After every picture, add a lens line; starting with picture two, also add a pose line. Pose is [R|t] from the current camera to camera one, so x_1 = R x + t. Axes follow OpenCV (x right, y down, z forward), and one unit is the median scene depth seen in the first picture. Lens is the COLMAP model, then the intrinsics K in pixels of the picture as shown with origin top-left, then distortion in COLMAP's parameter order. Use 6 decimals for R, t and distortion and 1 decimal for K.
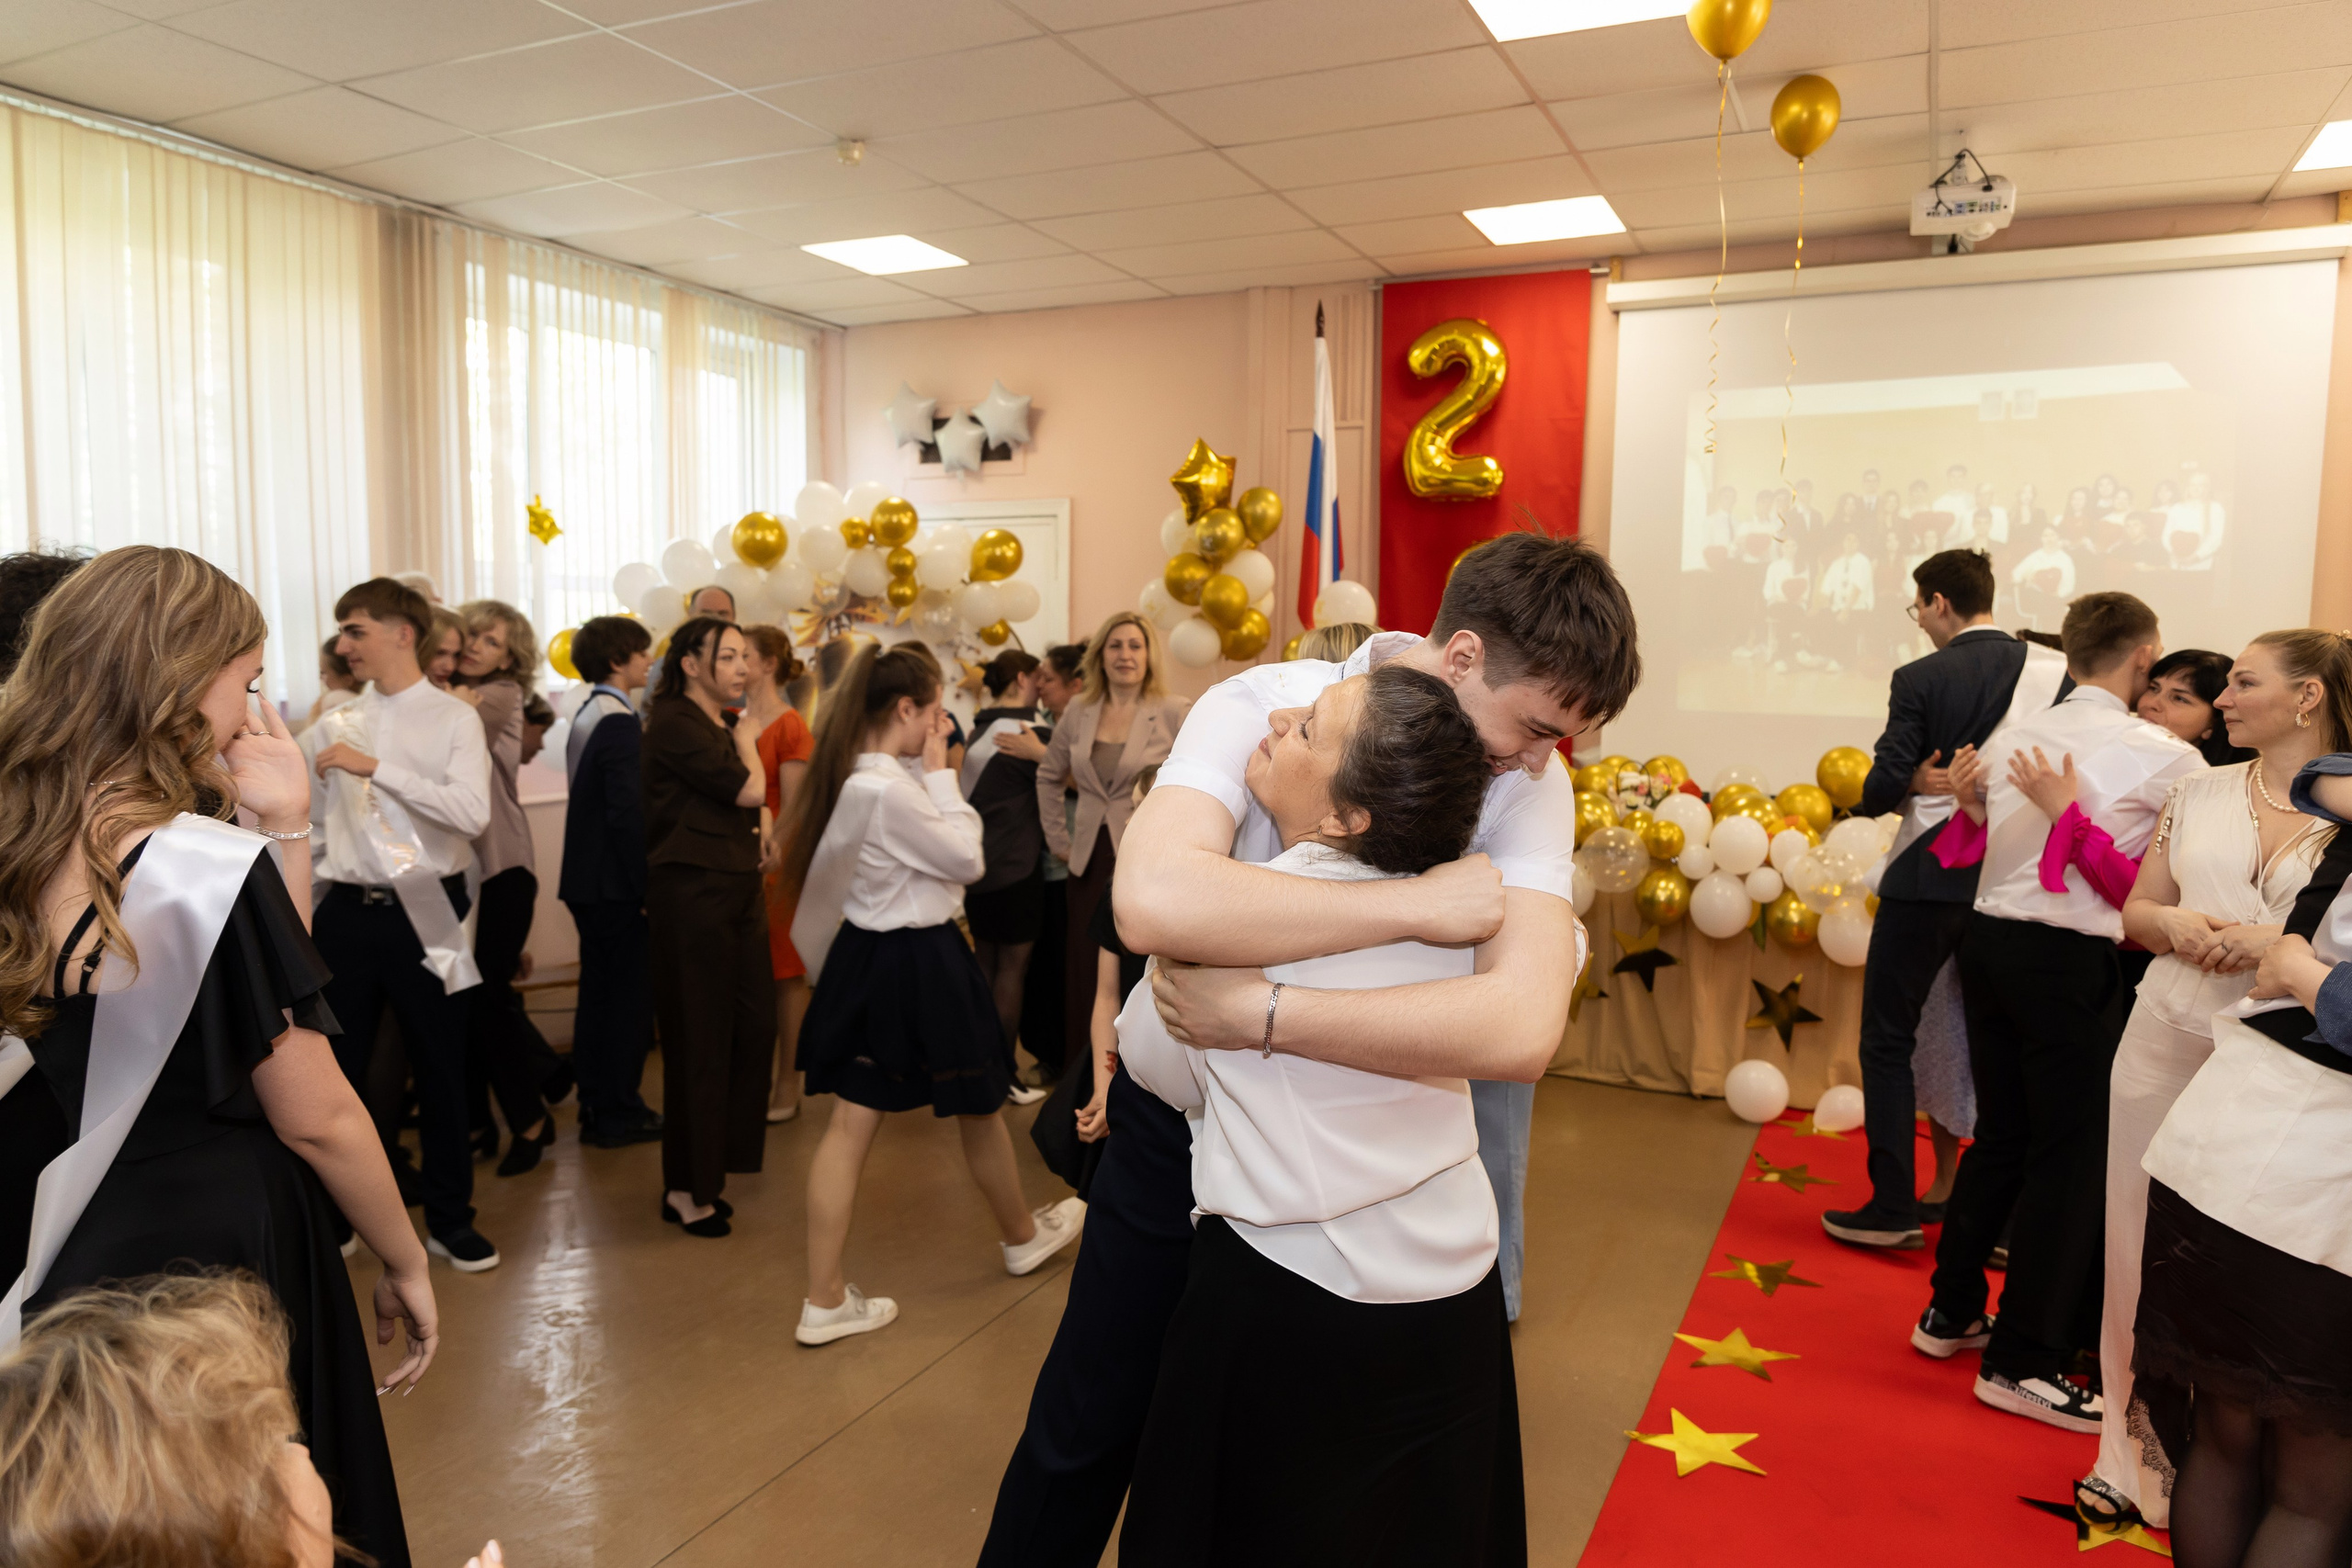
lens RADIAL K [[1596.4, 0, 1170.6], [0, 1596.4, 768.1], [0, 0, 1]] dist [0.008998, -0.010356]
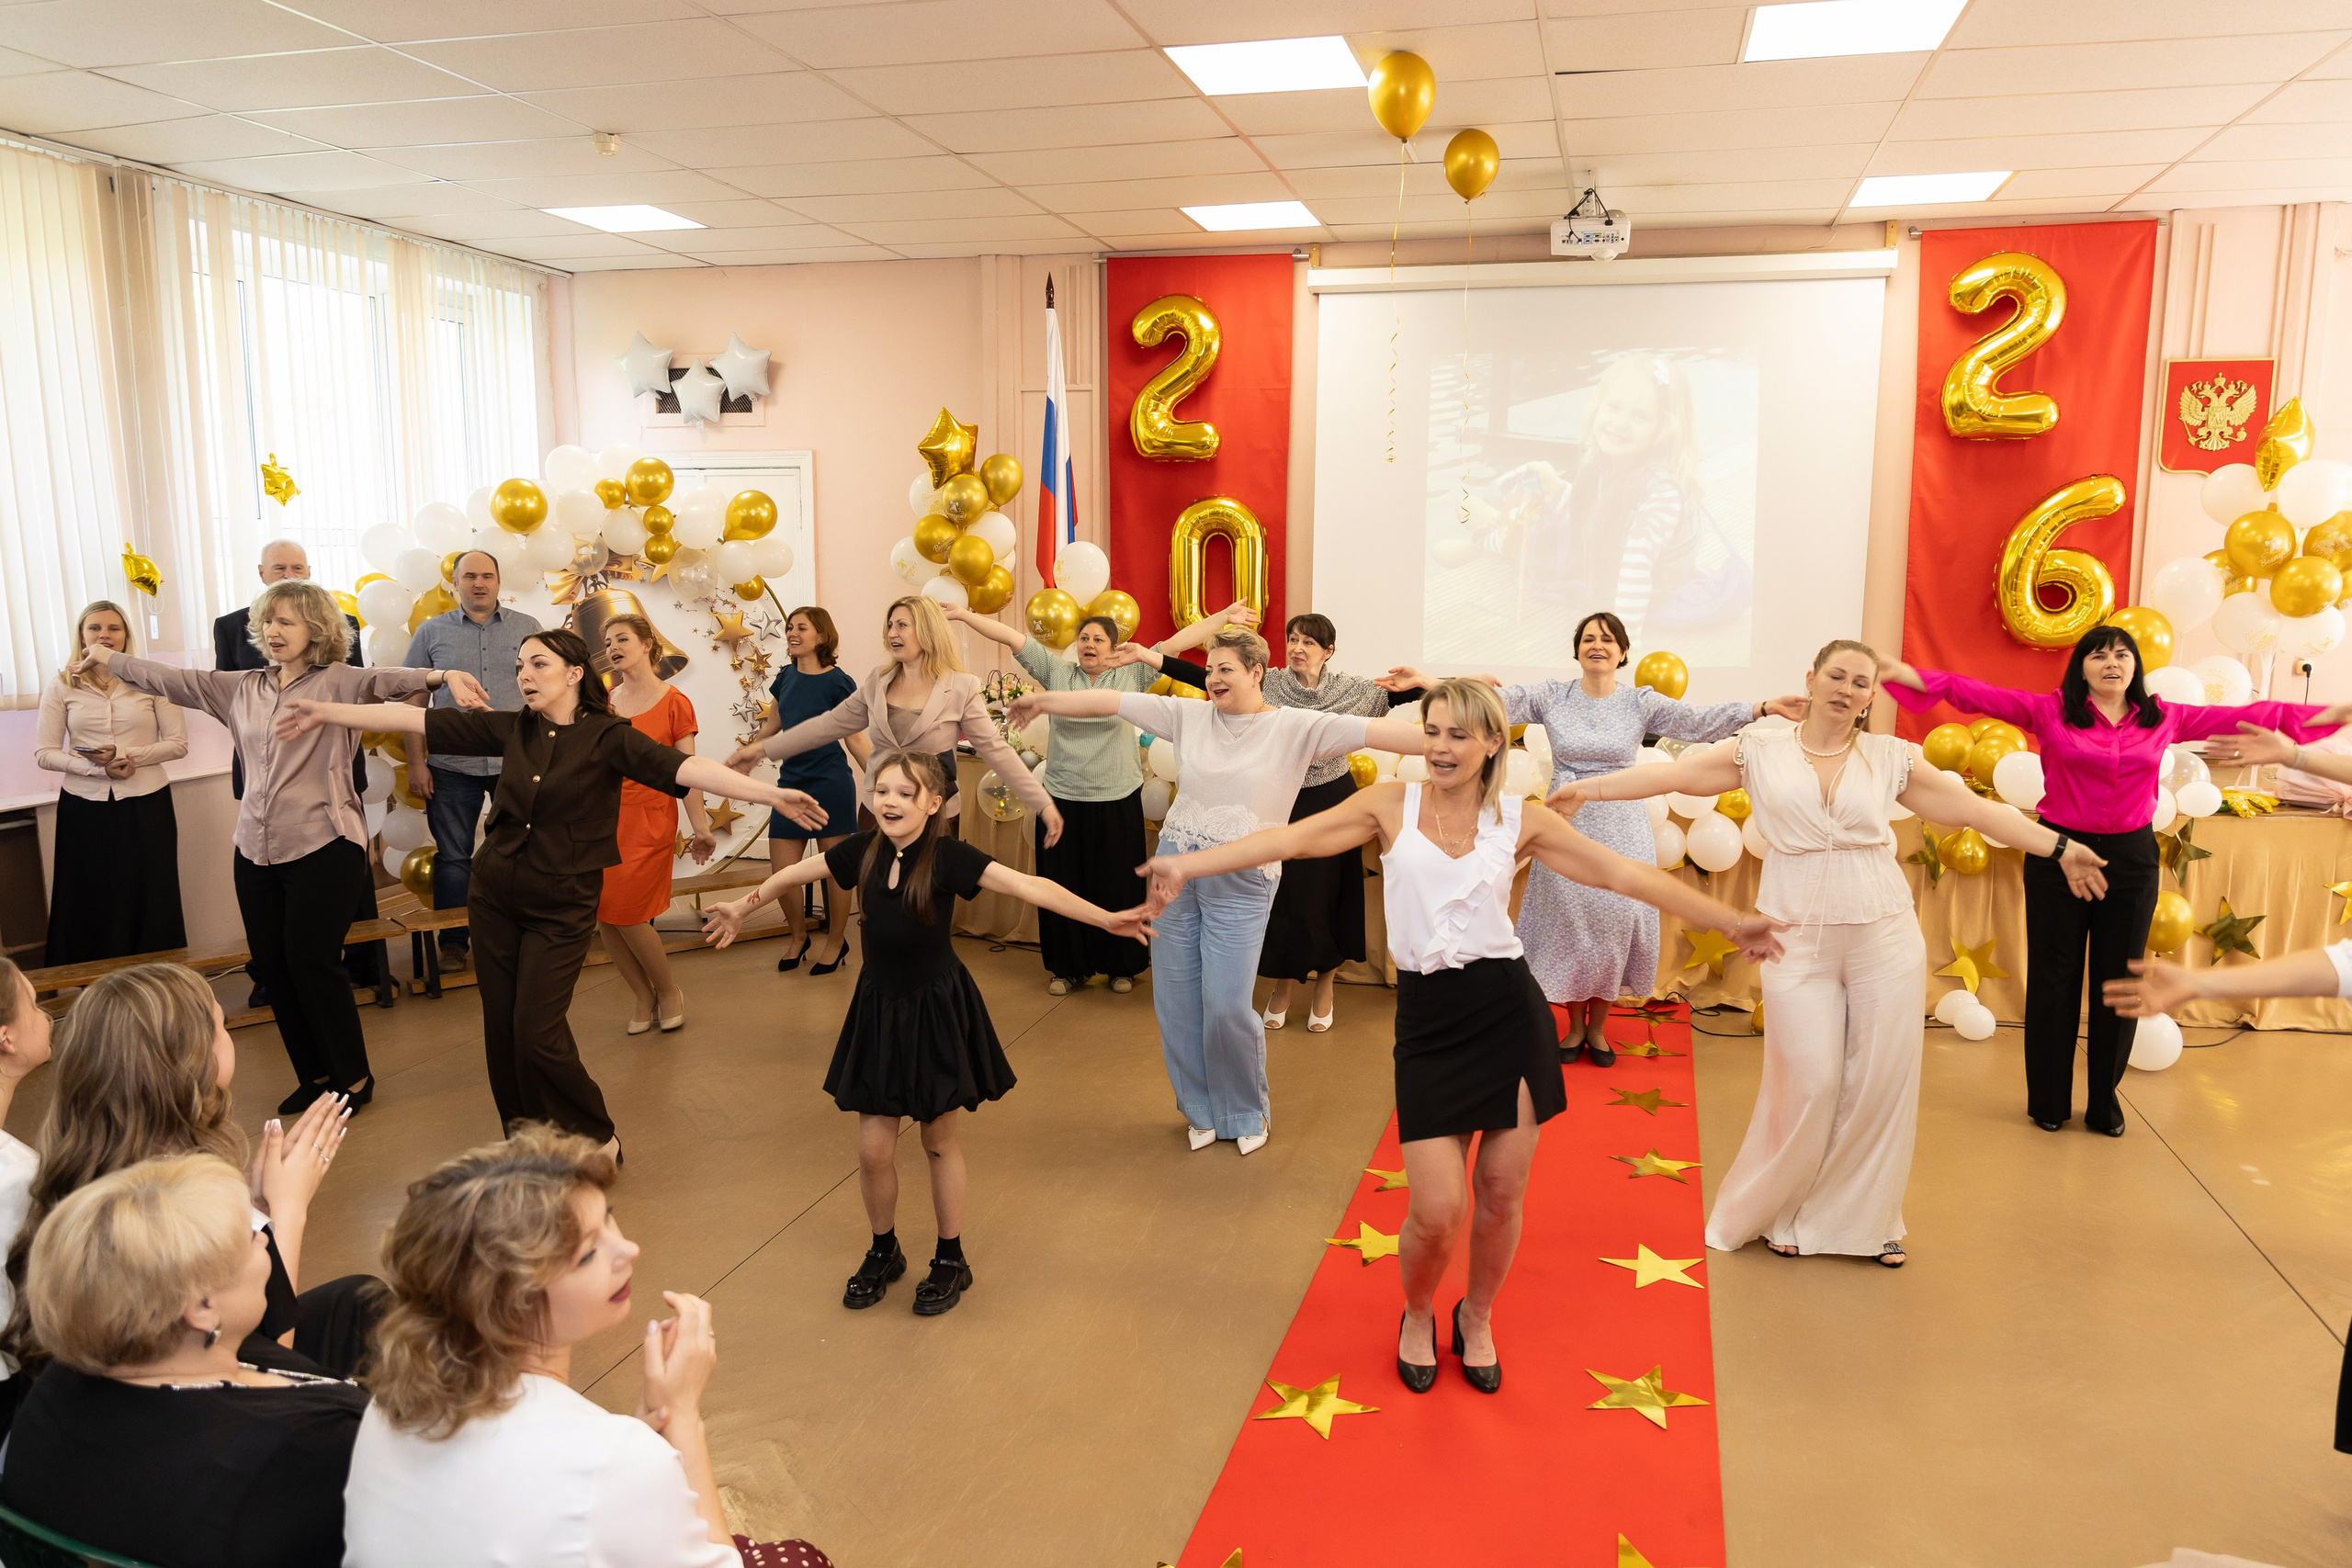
lens RADIAL K [[1596.4, 0, 1197.9], [0, 1596.4, 798.9], [0, 0, 1]] dist [0.008998, -0.010356]
pose [[0.981787, -0.033536, 0.187004, -0.022475], [0.019549, 0.996905, 0.076144, -0.020640], [-0.188978, -0.071102, 0.979404, -0.102604]]
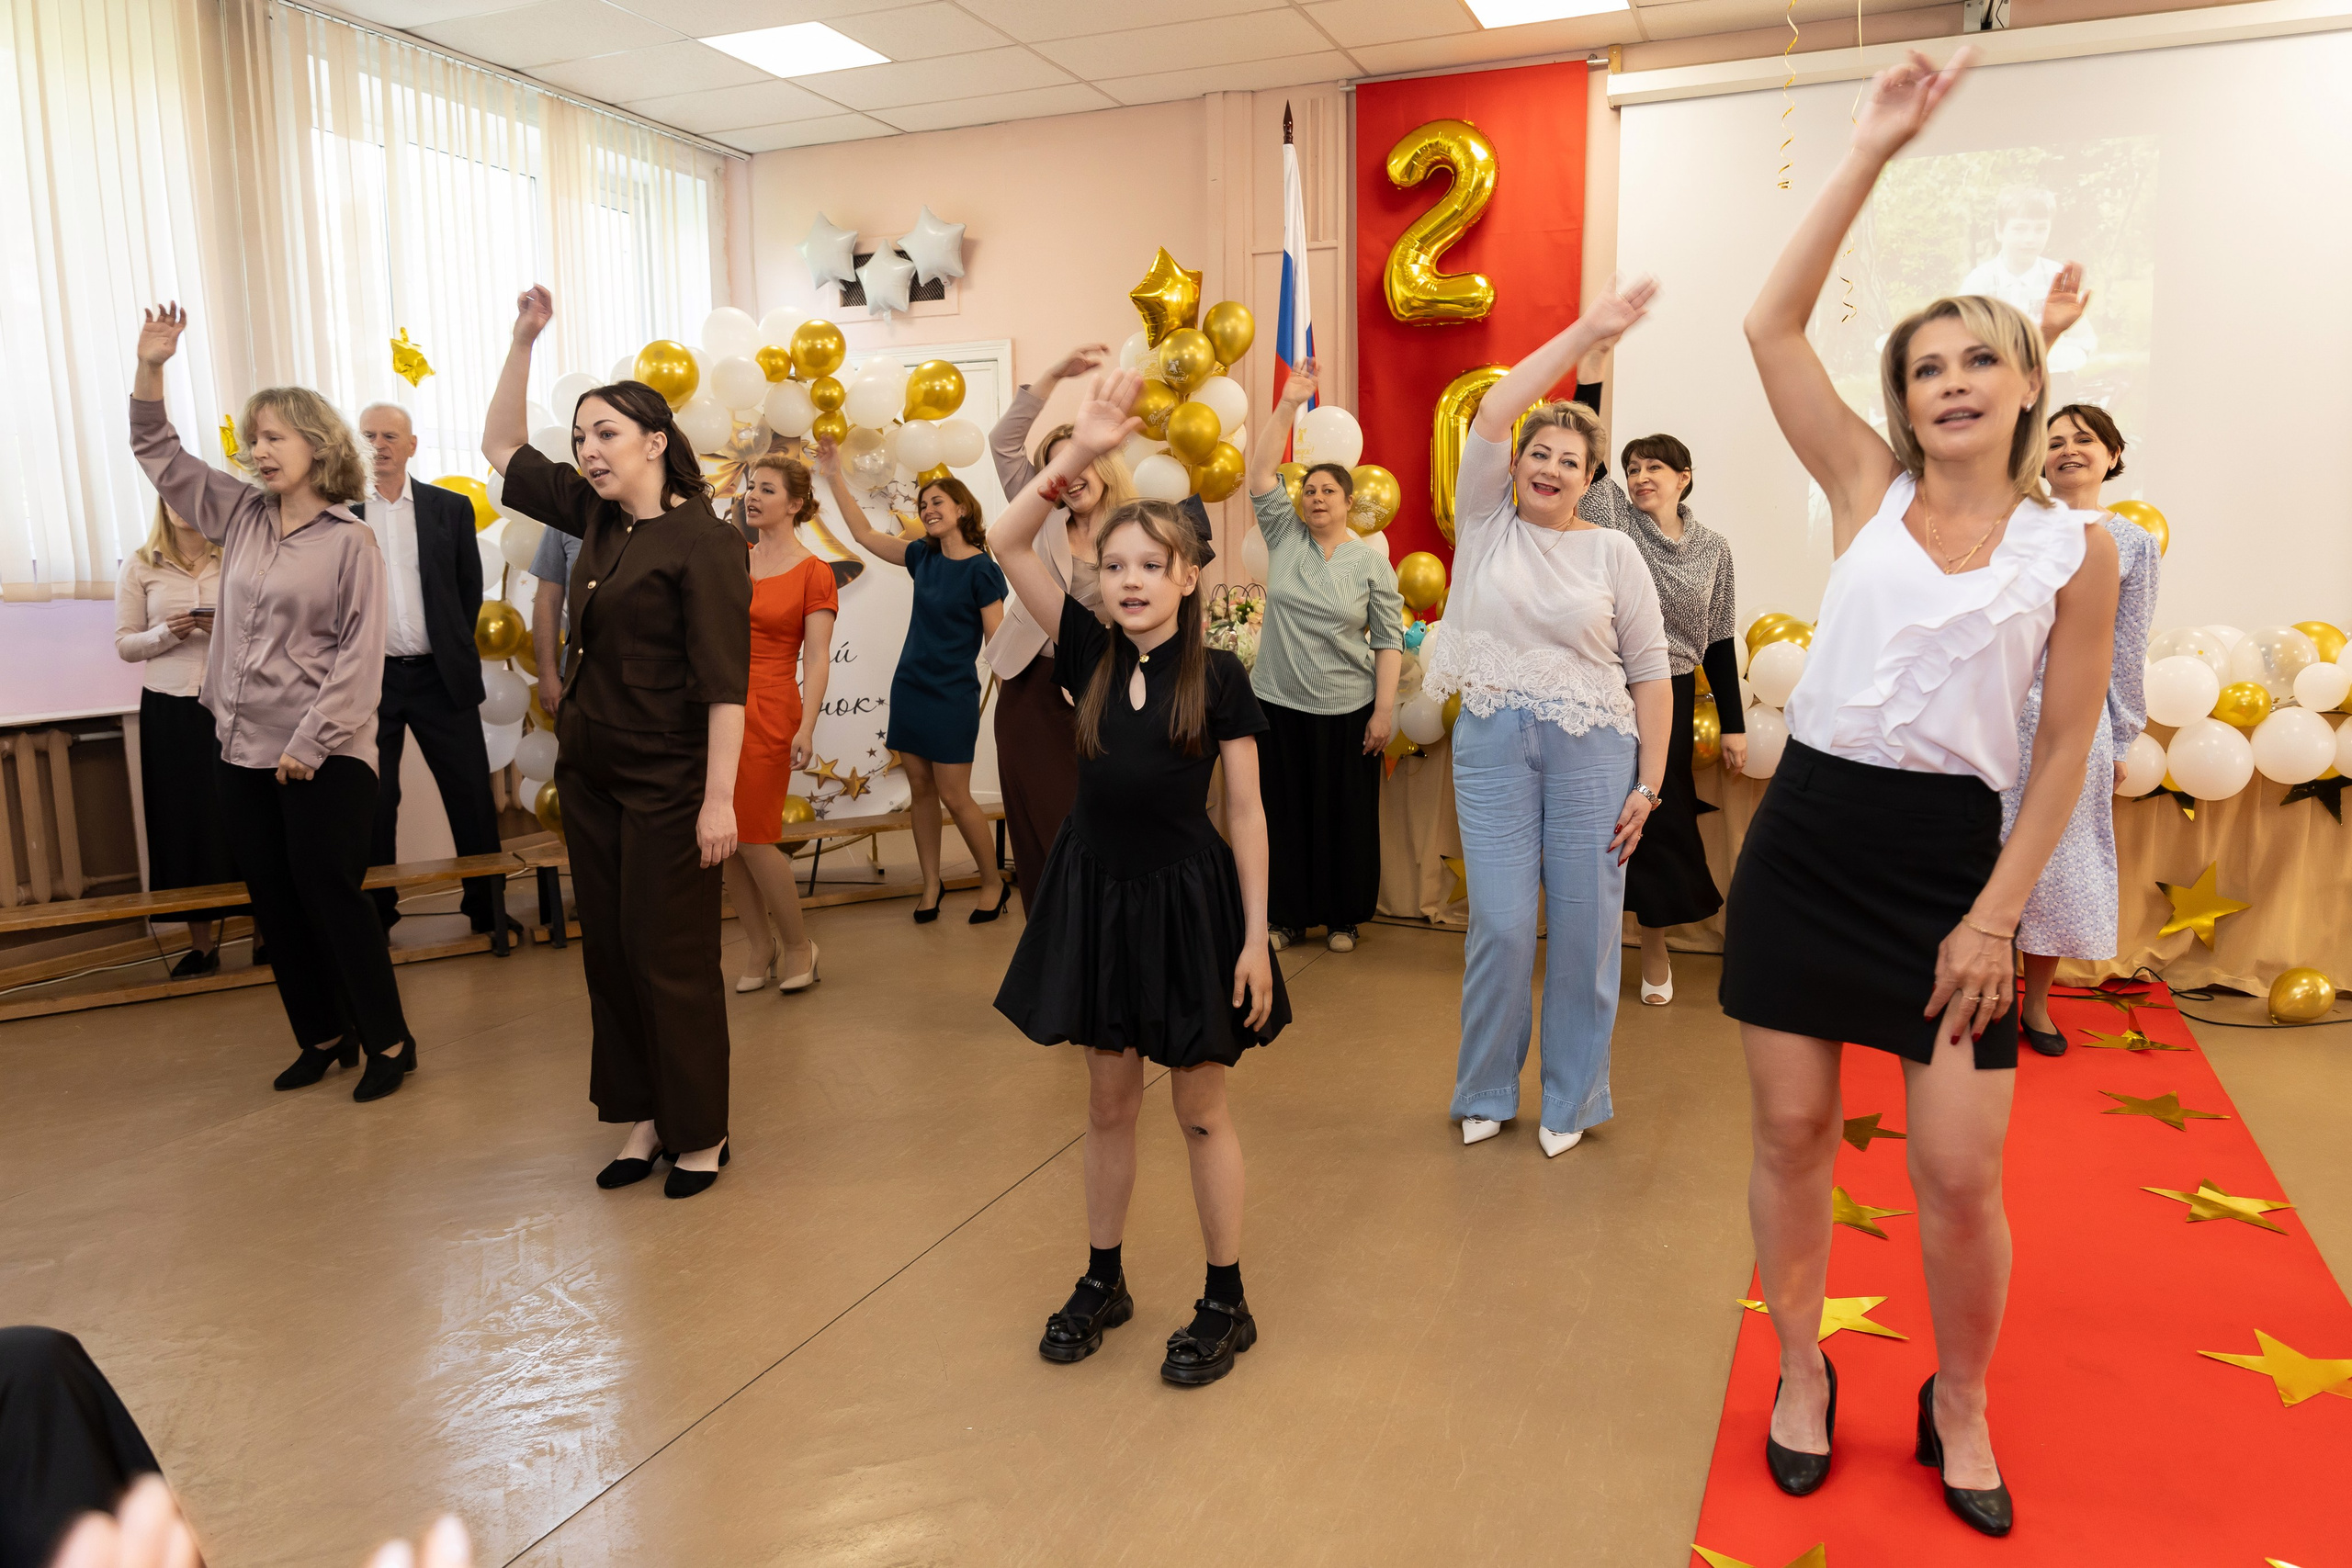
lens RADIAL K [[1642.4, 0, 1194.7], [0, 1642.4, 780.9], [0, 0, 1]] dist [-0.006613, 0.000594]
pose [[0.998268, -0.027925, 0.051772, -0.017688], [0.024916, 0.998012, 0.057893, 0.034606], [-0.053285, -0.056502, 0.996980, 0.067735]]
